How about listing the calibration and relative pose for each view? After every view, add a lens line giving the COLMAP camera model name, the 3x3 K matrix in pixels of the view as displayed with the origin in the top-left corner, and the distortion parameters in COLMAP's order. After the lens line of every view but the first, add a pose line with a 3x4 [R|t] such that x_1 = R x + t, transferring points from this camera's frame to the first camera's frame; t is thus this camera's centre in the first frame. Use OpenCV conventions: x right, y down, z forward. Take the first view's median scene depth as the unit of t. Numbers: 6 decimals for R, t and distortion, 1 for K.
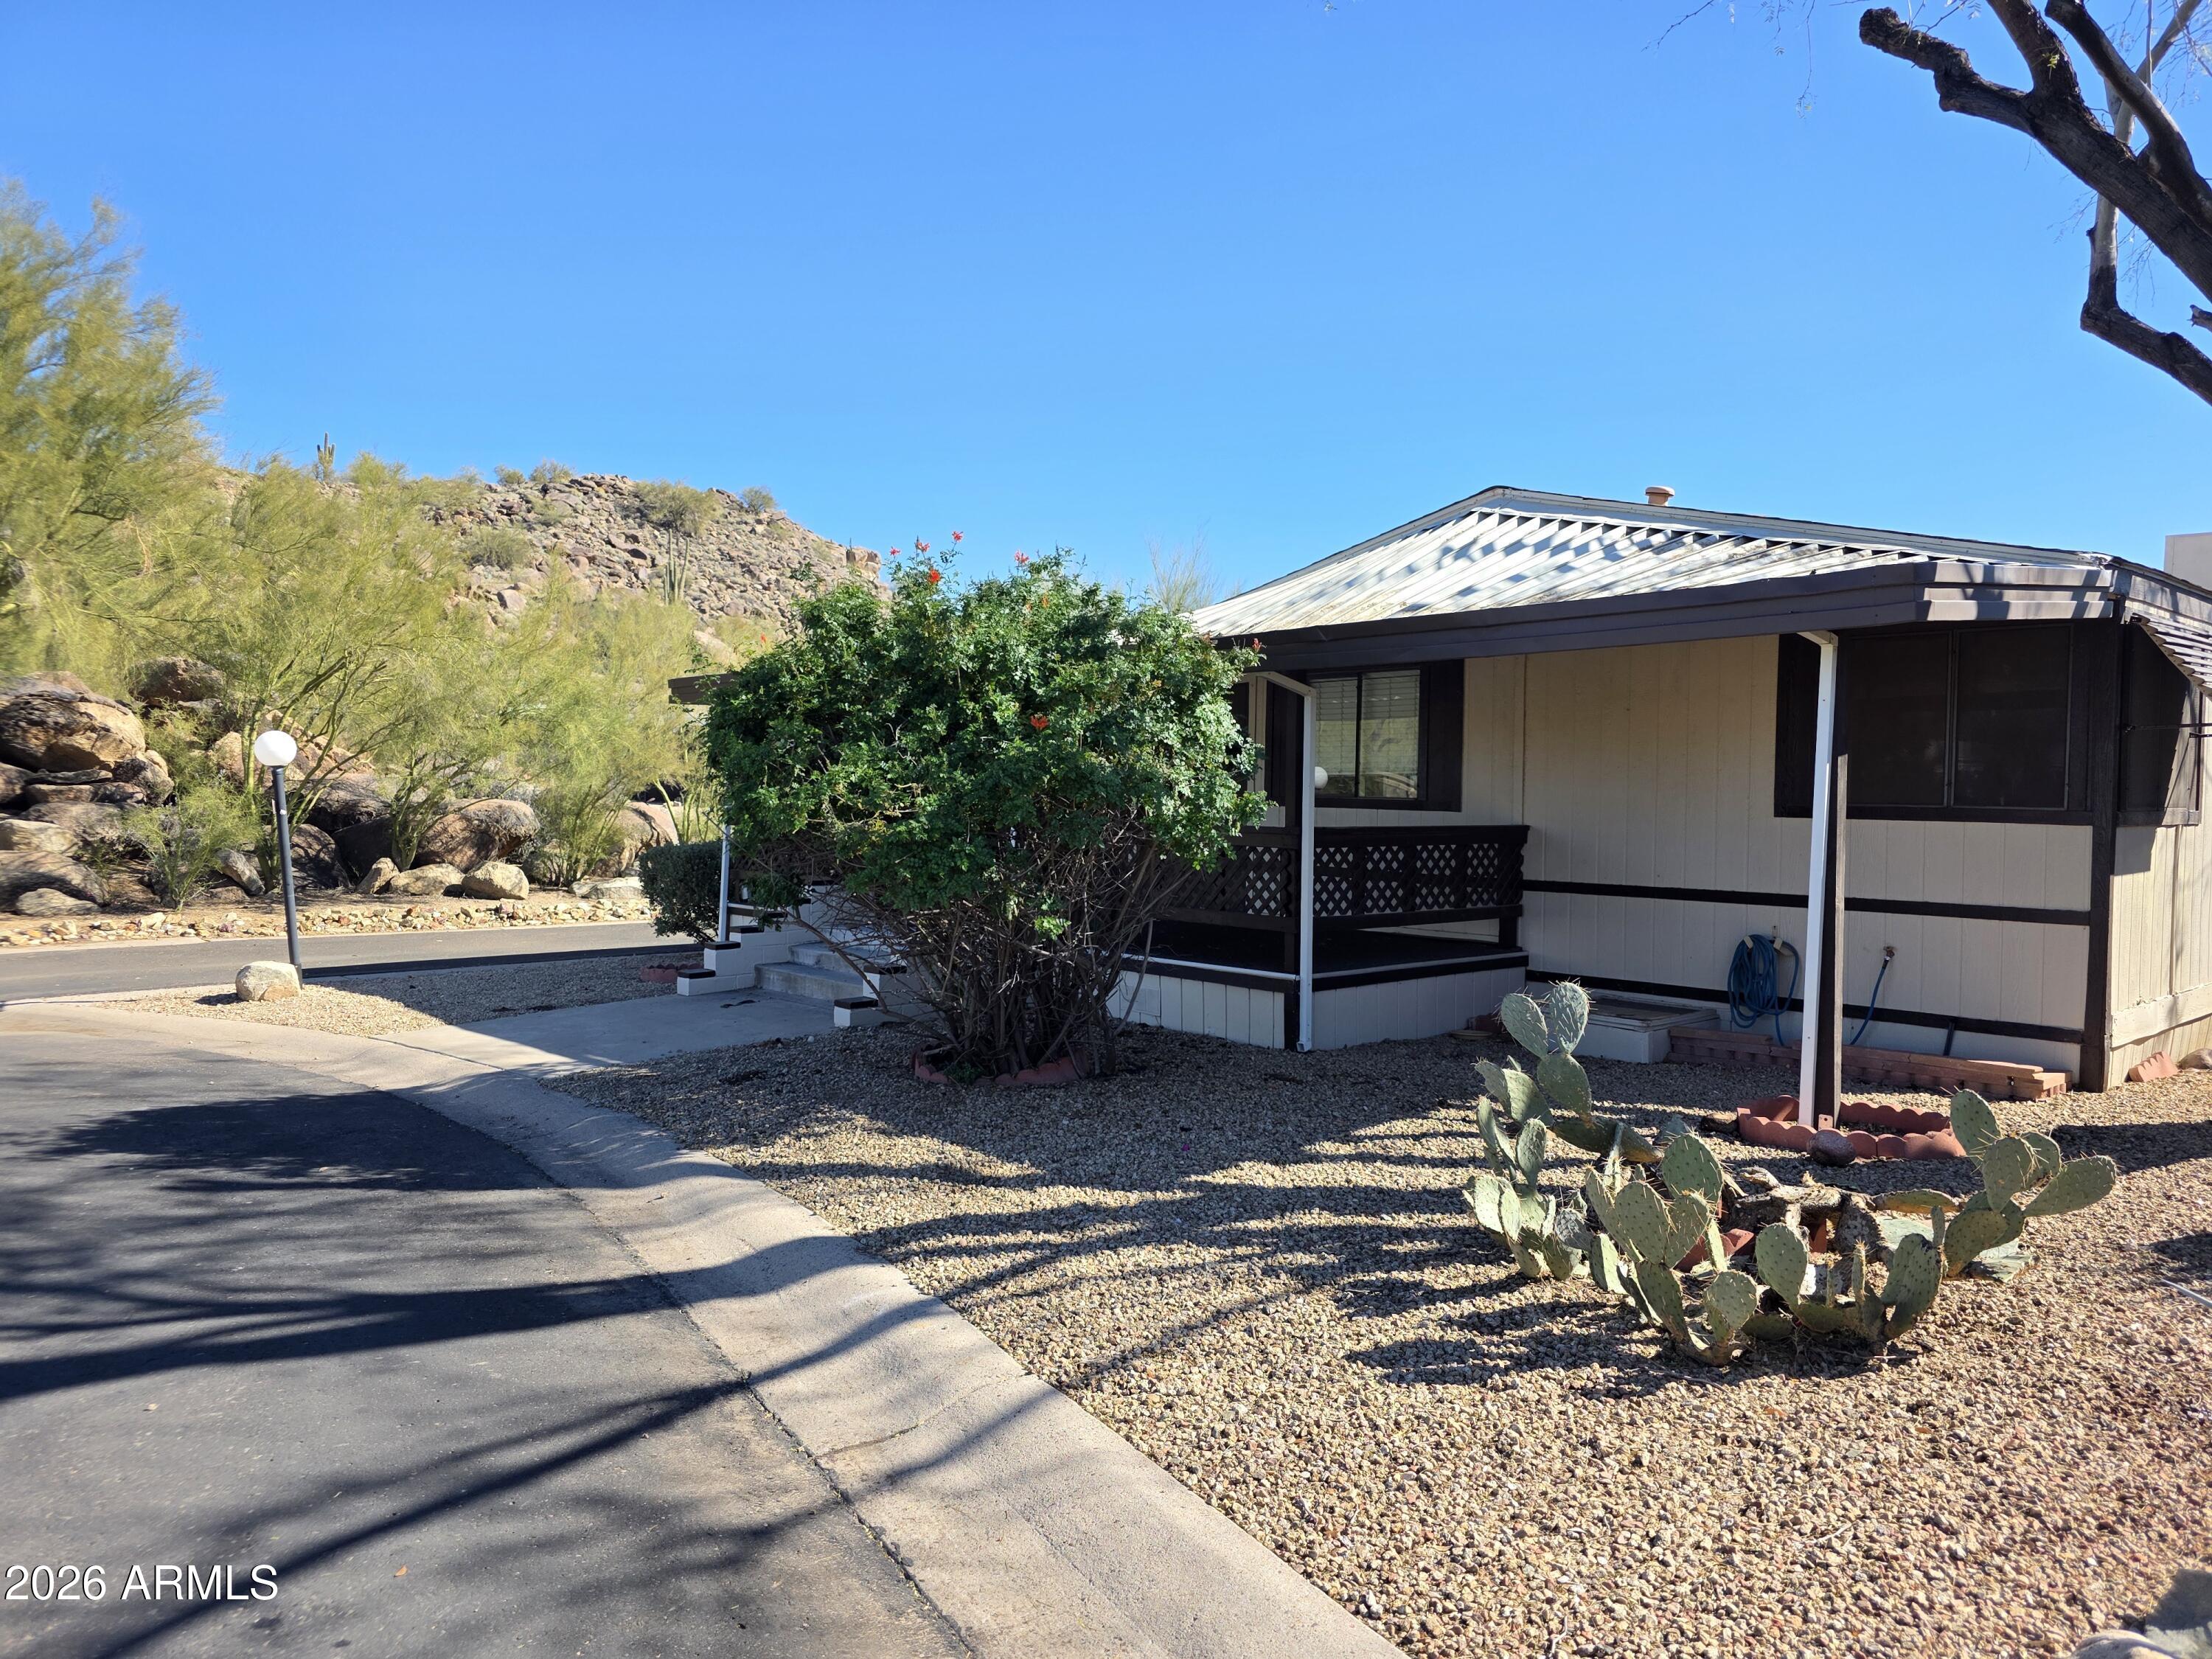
lens RADIAL K [[1488.2, 0, 1114.2], [0, 1488.2, 813.0], [0, 0, 1]] dist [0.054599, -0.055313]
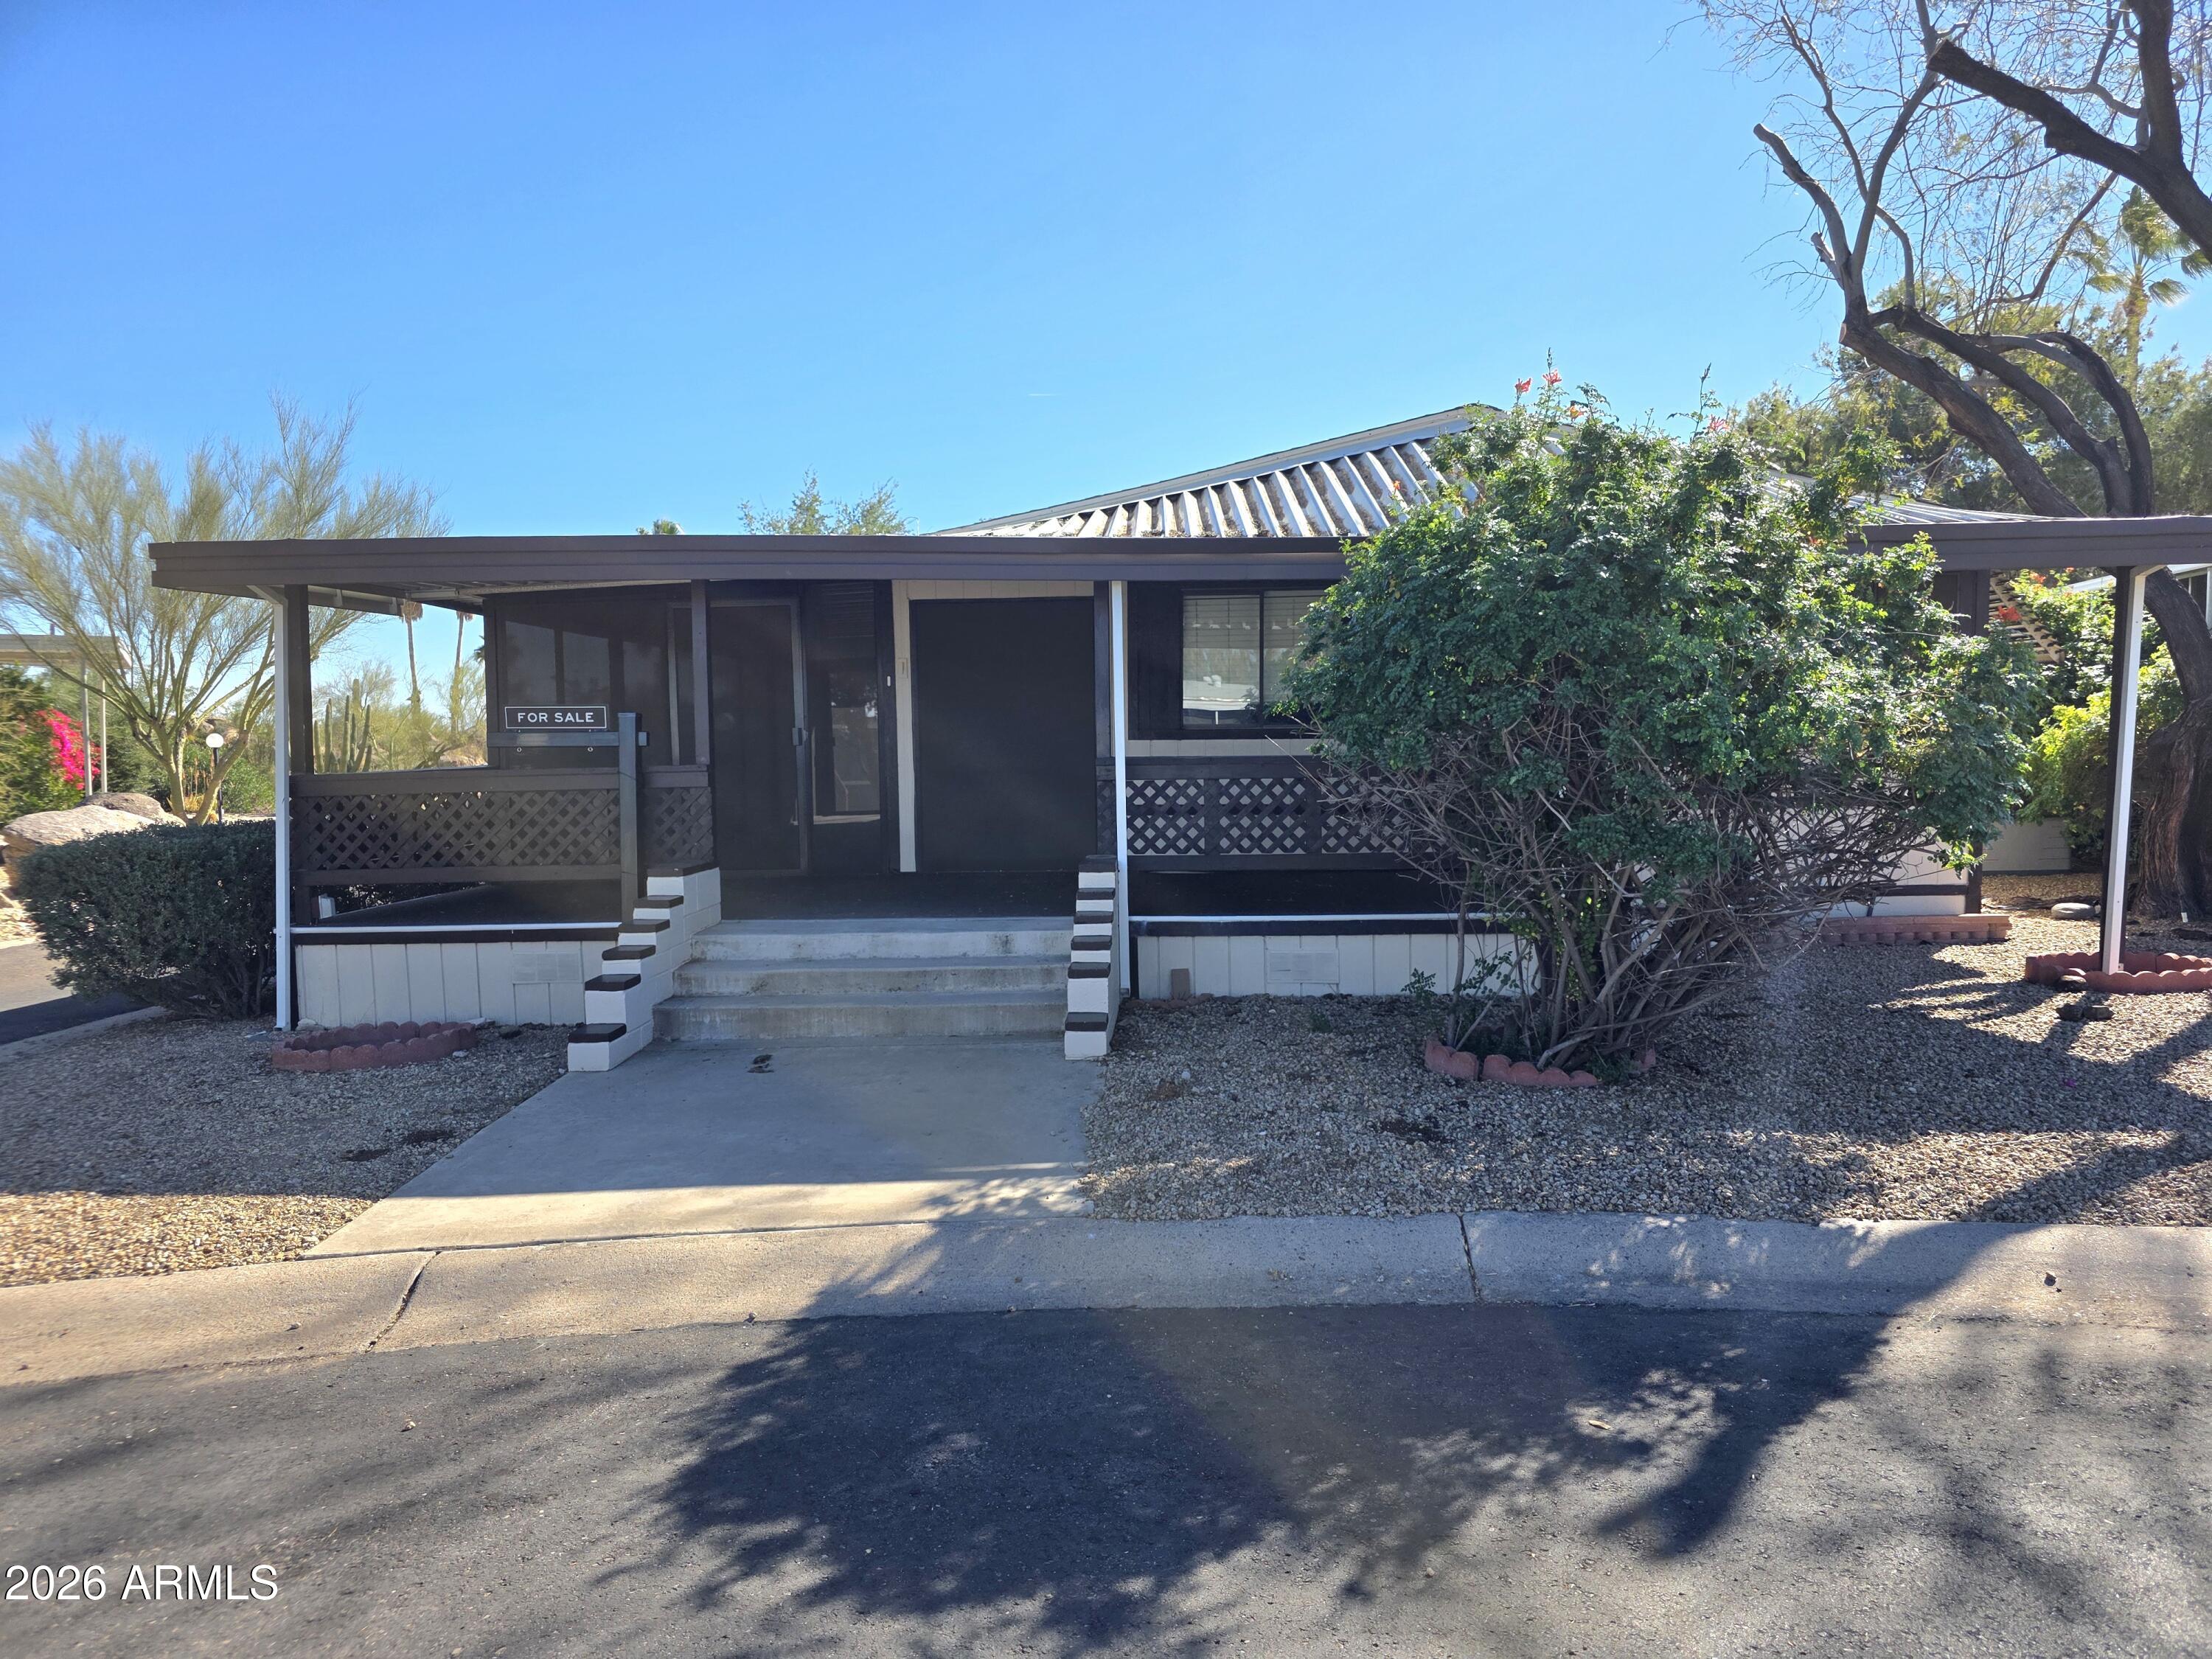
lens RADIAL K [[1488.2, 0, 1133.6], [0, 1488.2, 839.4], [0, 0, 1]] dist [0.054599, -0.055313]
pose [[0.696587, -0.070596, 0.713990, -0.325755], [0.032880, 0.997243, 0.066524, -0.002969], [-0.716718, -0.022863, 0.696988, 0.244307]]
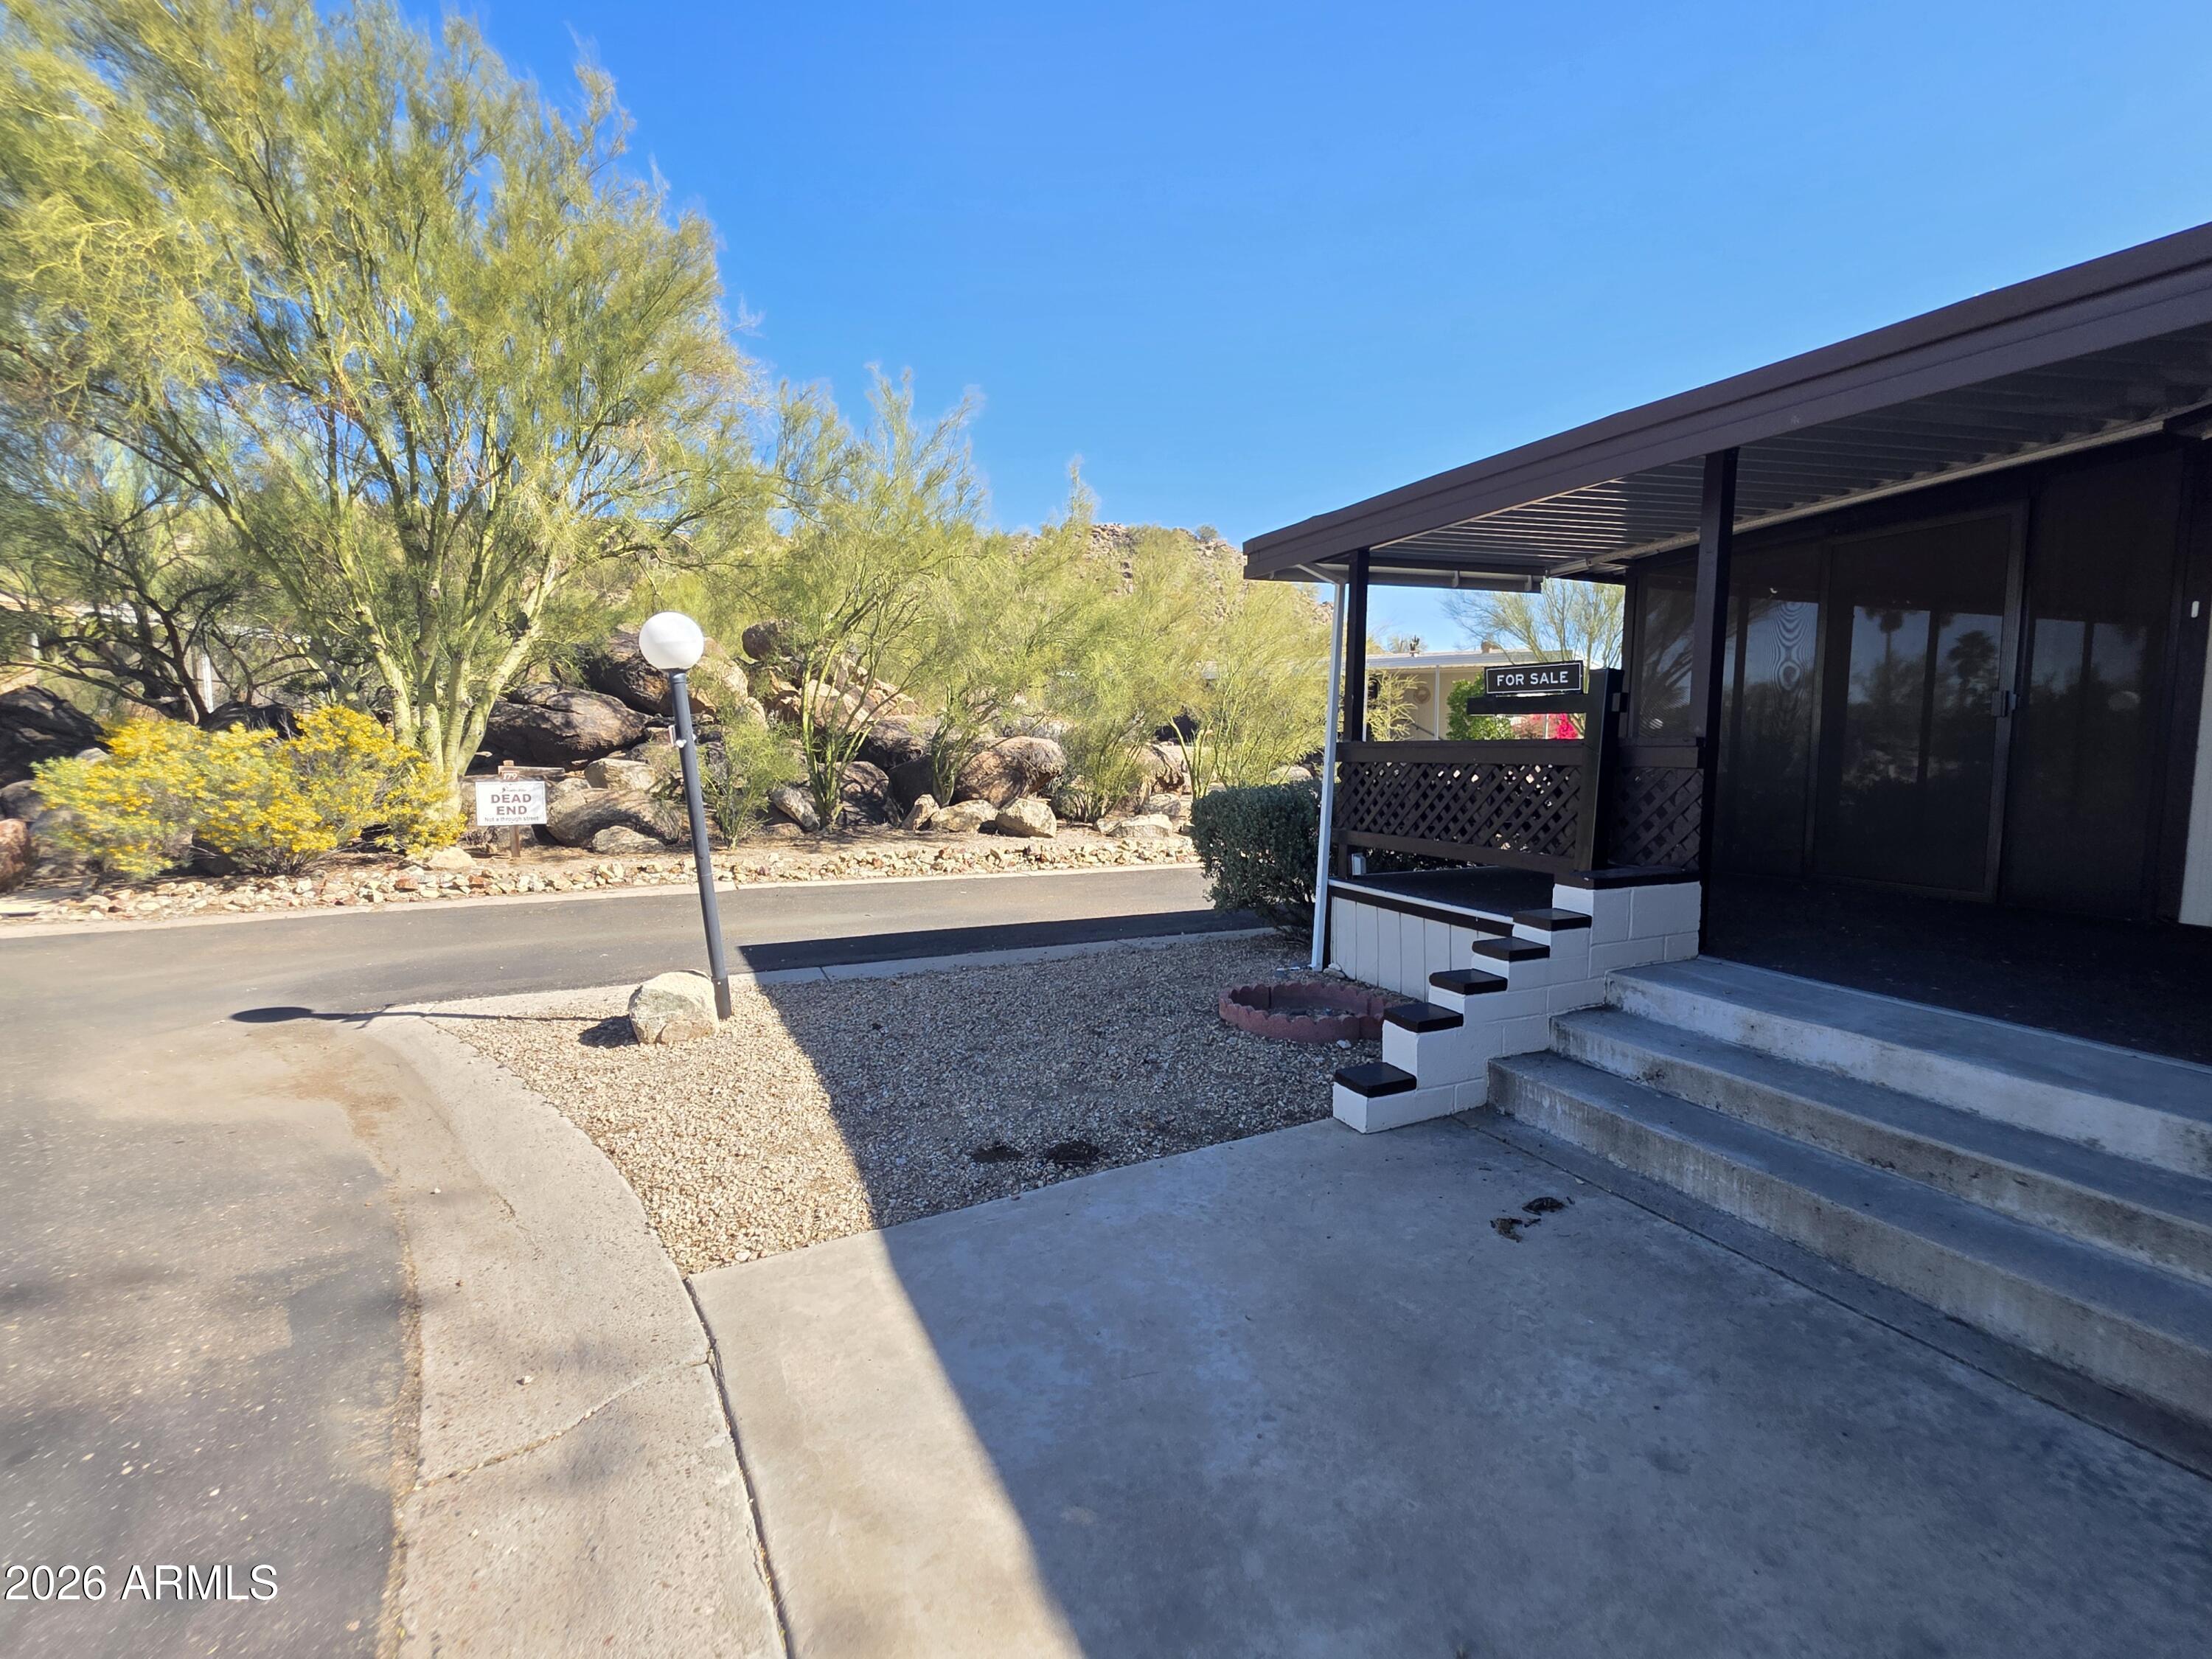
lens RADIAL K [[1004.6, 0, 1105.9], [0, 1004.6, 824.9], [0, 0, 1]] dist [0.002181, 0.001621]
pose [[0.946639, 0.016559, -0.321871, -0.151114], [0.006797, 0.997431, 0.071305, 0.002675], [0.322225, -0.069688, 0.944095, 0.397153]]
